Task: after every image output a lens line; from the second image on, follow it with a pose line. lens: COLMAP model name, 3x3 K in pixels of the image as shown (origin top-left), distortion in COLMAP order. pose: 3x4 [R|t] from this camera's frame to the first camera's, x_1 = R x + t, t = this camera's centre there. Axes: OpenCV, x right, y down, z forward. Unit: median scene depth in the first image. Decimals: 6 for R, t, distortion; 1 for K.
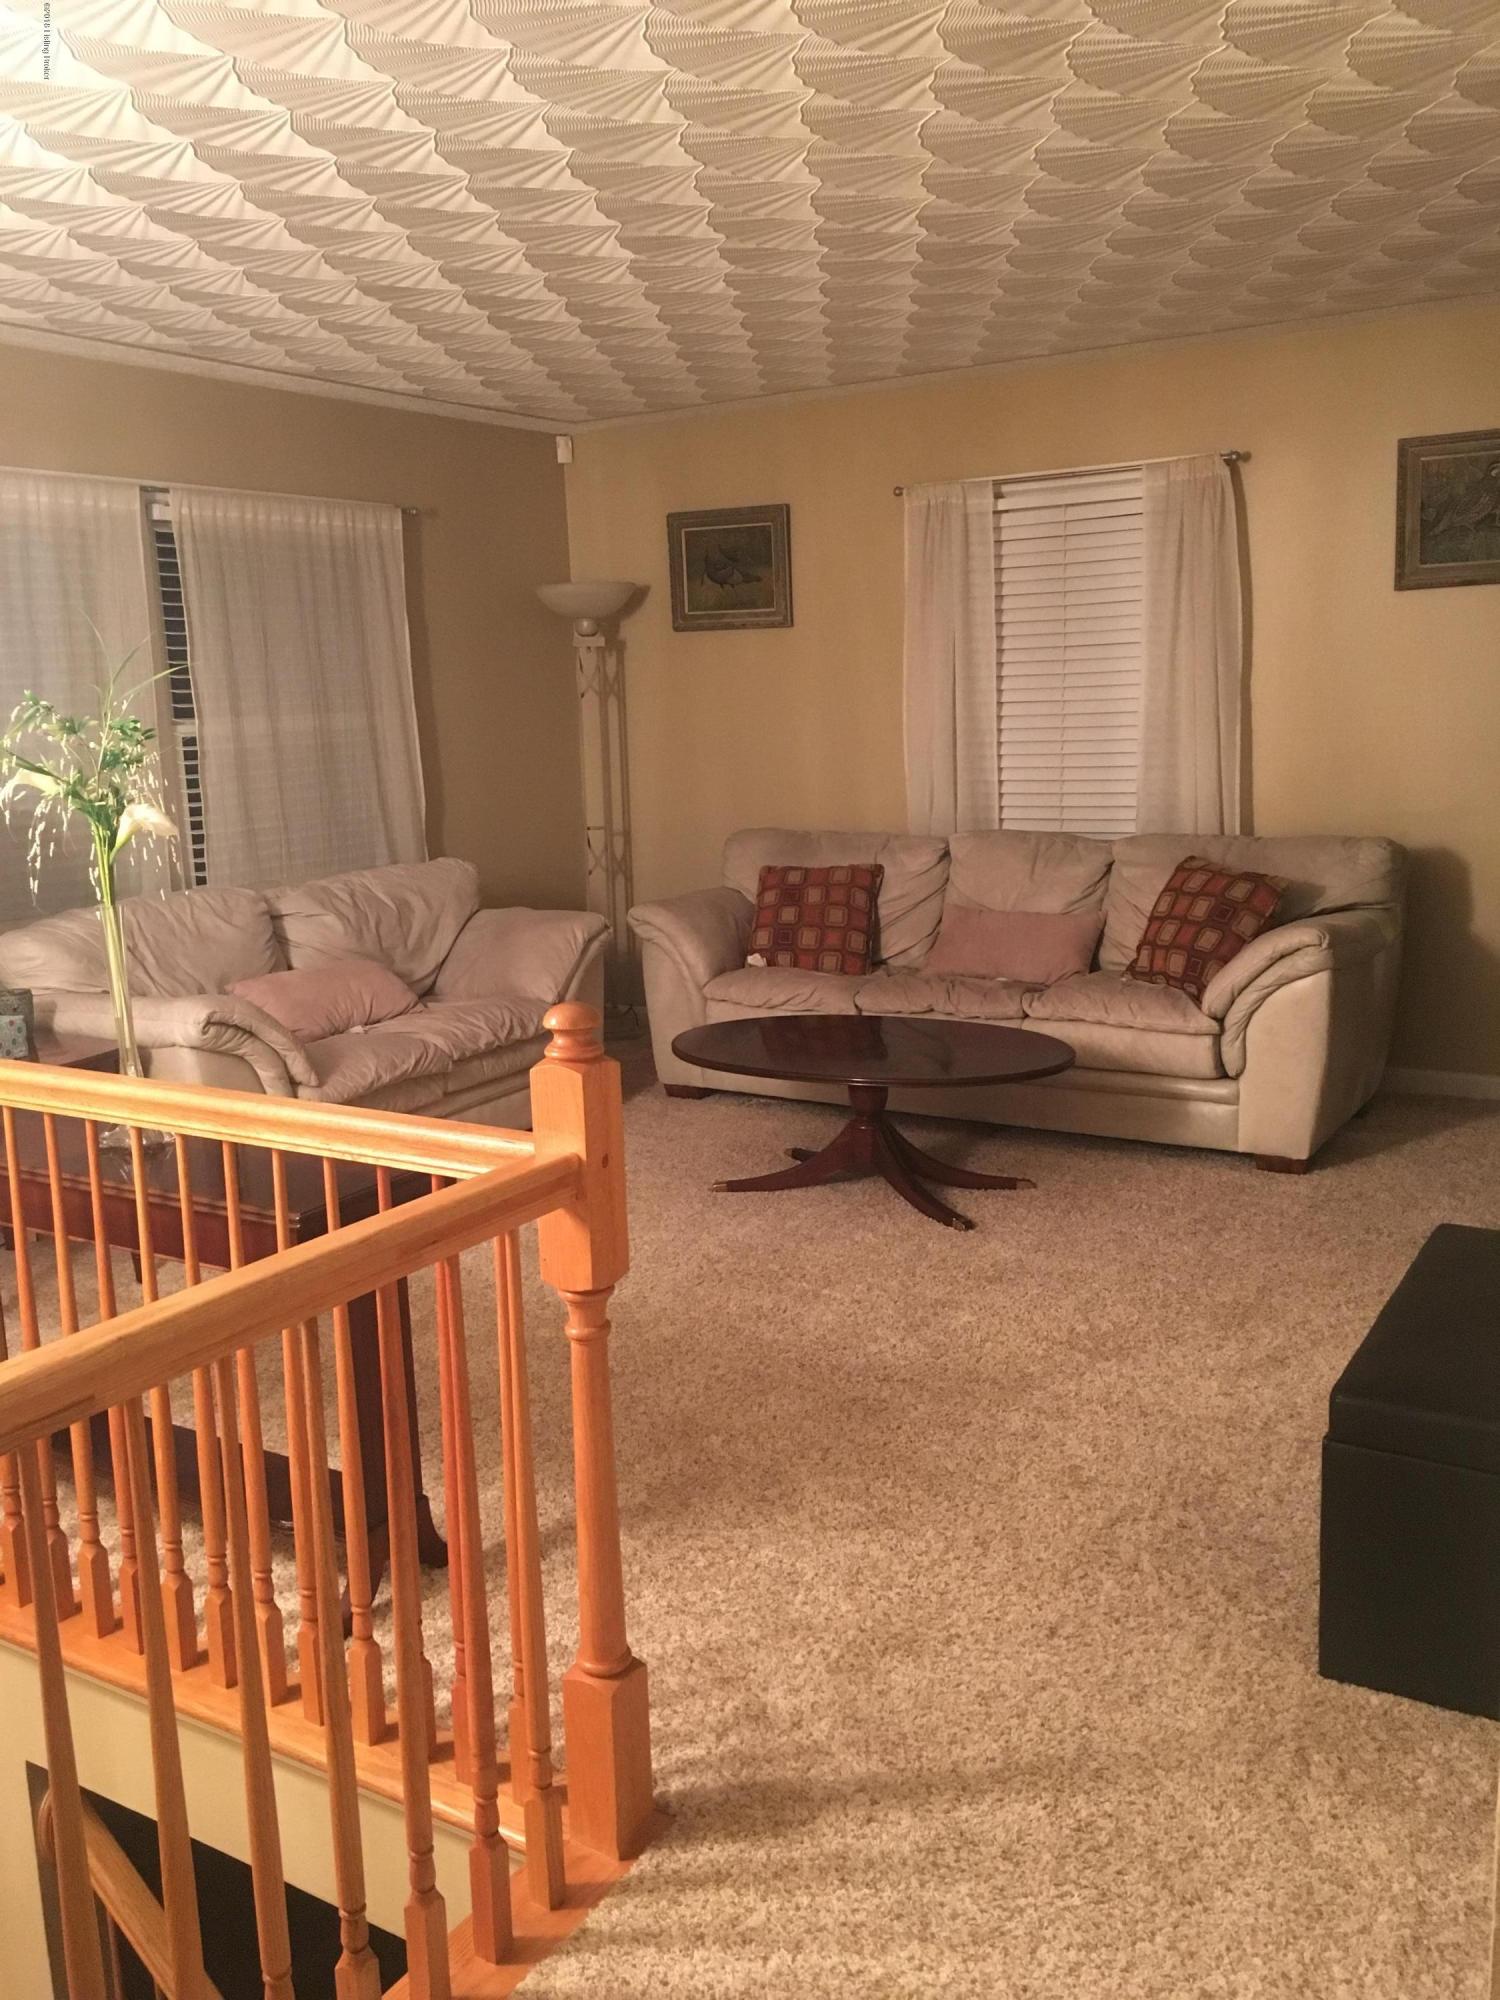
lens RADIAL K [[1718.6, 0, 747.3], [0, 1718.6, 1006.4], [0, 0, 1]] dist [0.006022, 0.004829]
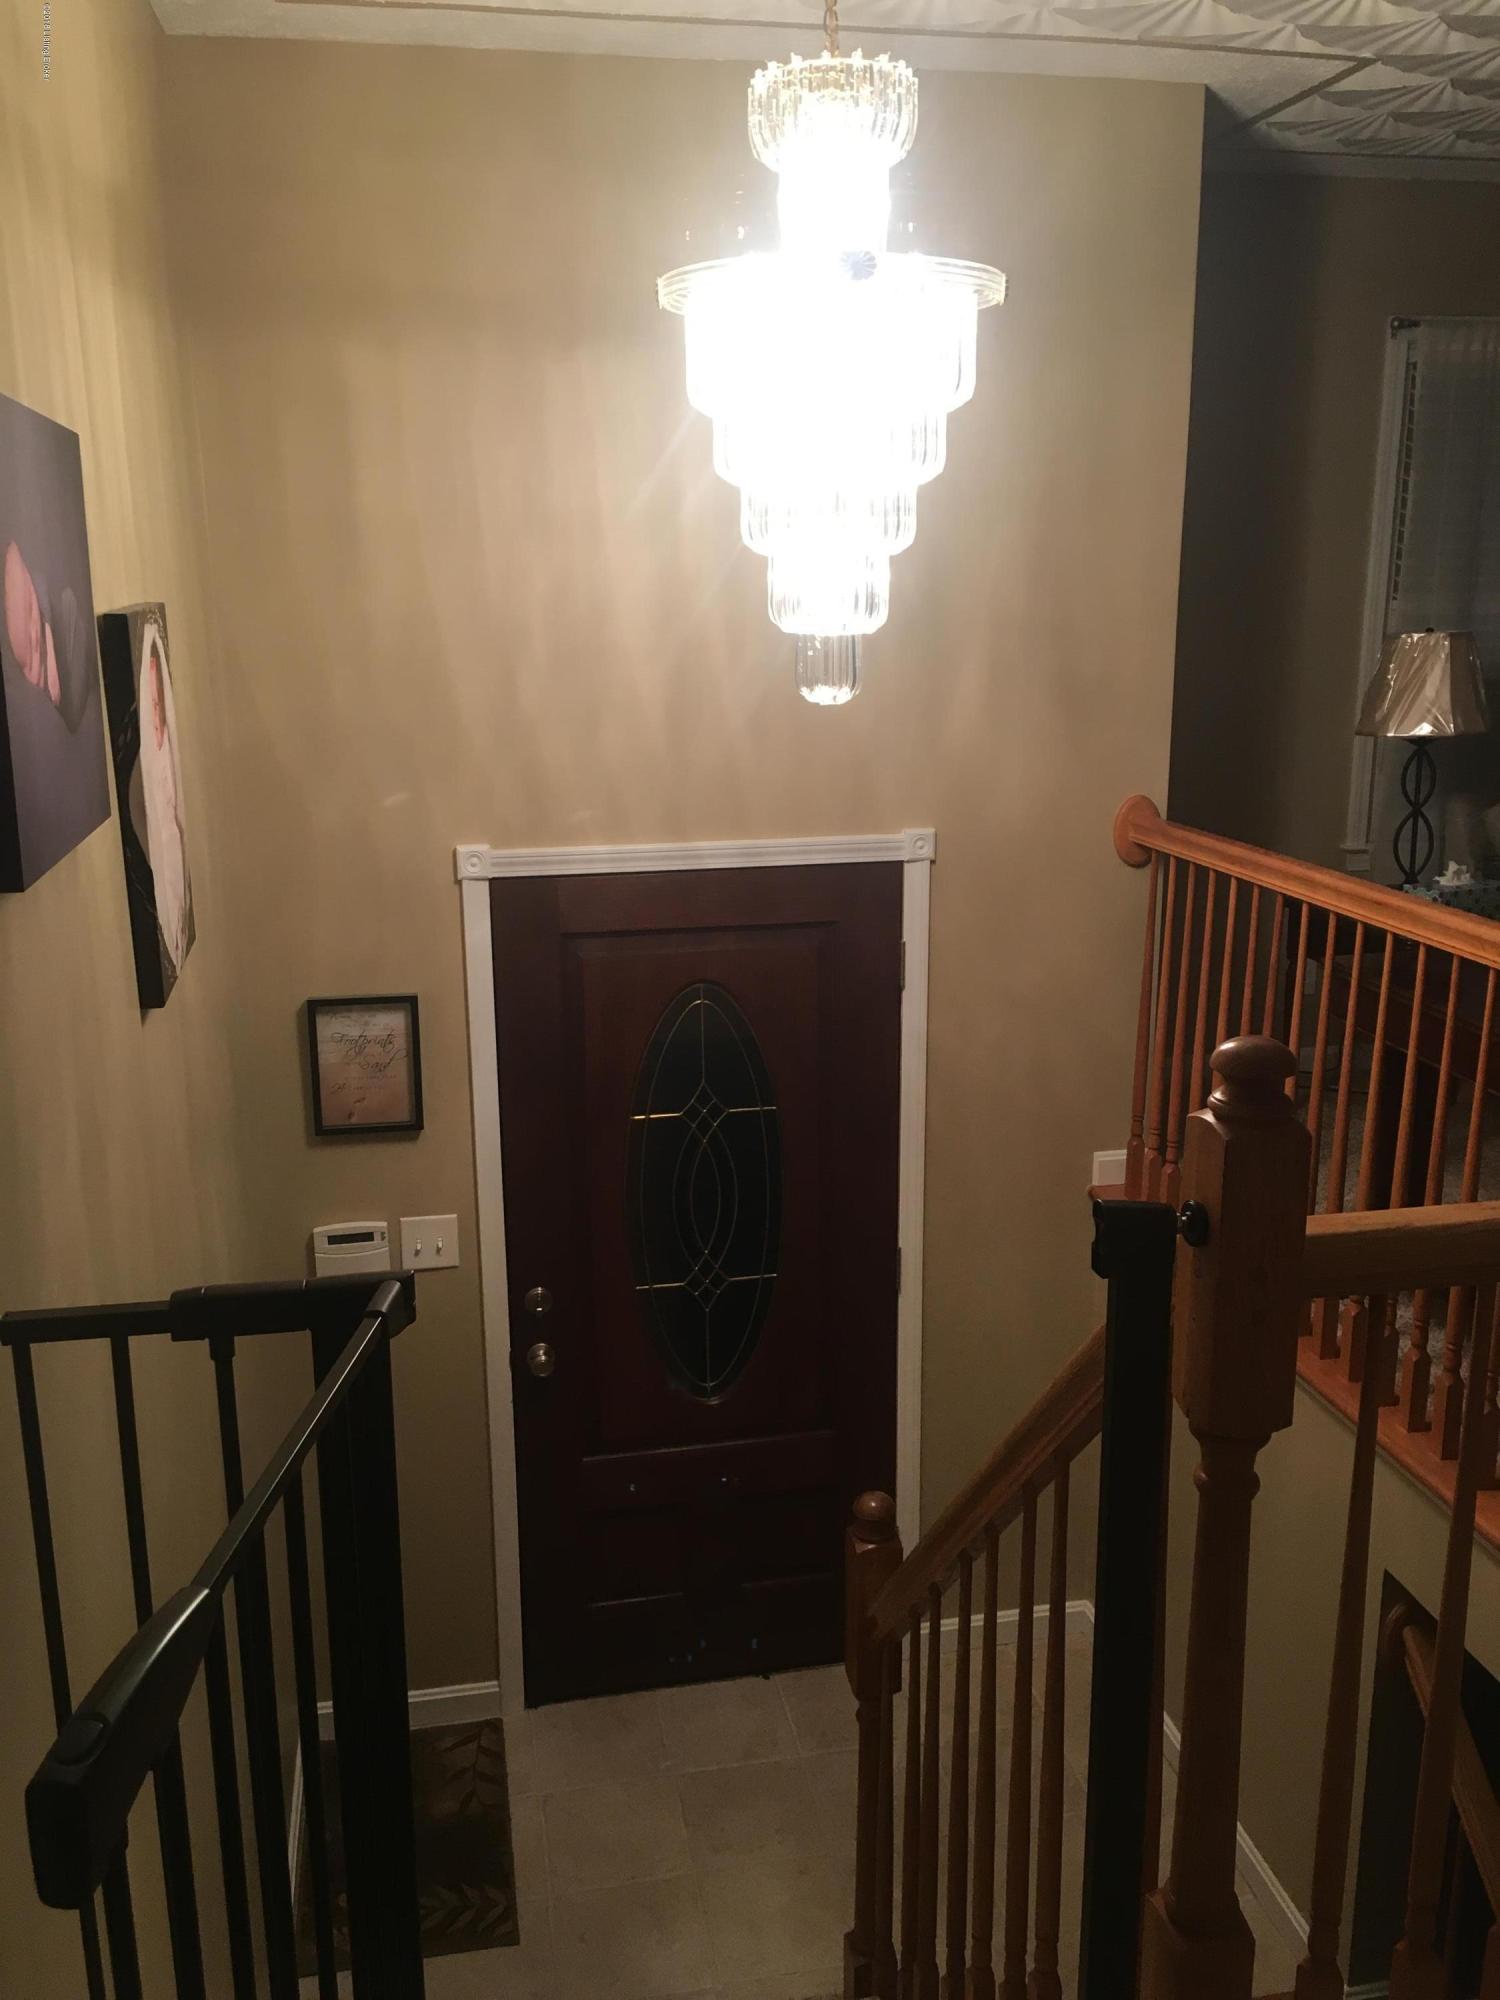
lens RADIAL K [[1718.6, 0, 749.6], [0, 1718.6, 1001.2], [0, 0, 1]] dist [0.006022, 0.004829]
pose [[0.657982, 0.194055, -0.727601, 0.094971], [-0.140777, 0.980890, 0.134302, 0.007731], [0.739758, 0.014061, 0.672726, -0.057930]]
